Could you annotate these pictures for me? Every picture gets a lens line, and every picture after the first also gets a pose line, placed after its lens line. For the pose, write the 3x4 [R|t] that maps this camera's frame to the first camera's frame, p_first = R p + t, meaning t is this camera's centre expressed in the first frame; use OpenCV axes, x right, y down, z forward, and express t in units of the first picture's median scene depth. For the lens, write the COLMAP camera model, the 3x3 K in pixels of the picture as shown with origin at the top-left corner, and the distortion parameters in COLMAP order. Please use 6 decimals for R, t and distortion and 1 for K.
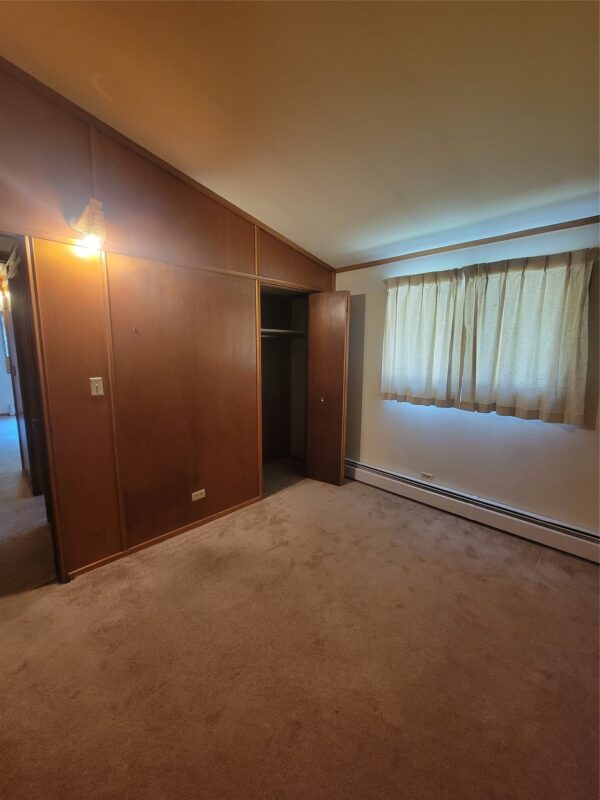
lens RADIAL K [[327.0, 0, 300.0], [0, 327.0, 400.0], [0, 0, 1]] dist [-0.000619, 0.000214]
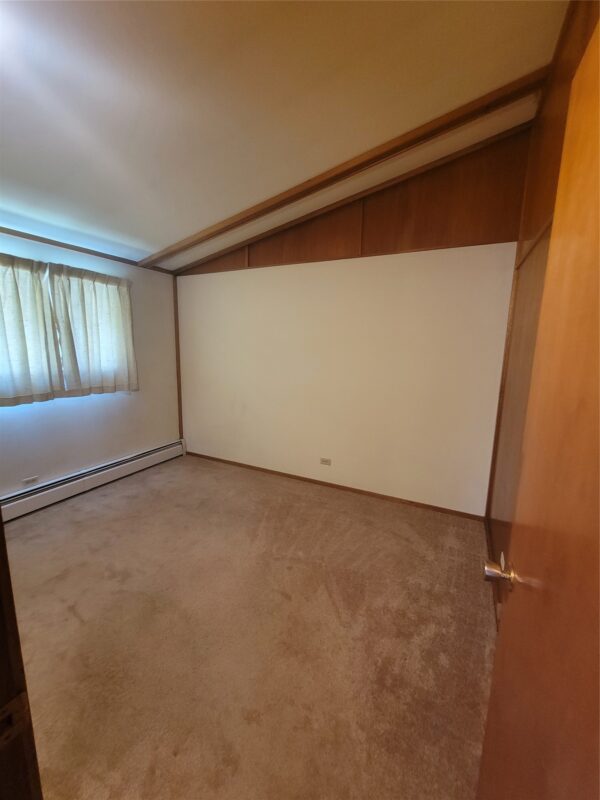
lens RADIAL K [[327.0, 0, 300.0], [0, 327.0, 400.0], [0, 0, 1]] dist [-0.000619, 0.000214]
pose [[-0.308595, -0.181649, 0.933688, -0.791278], [0.120732, 0.966177, 0.227873, -0.123349], [-0.943500, 0.183046, -0.276227, 0.606409]]
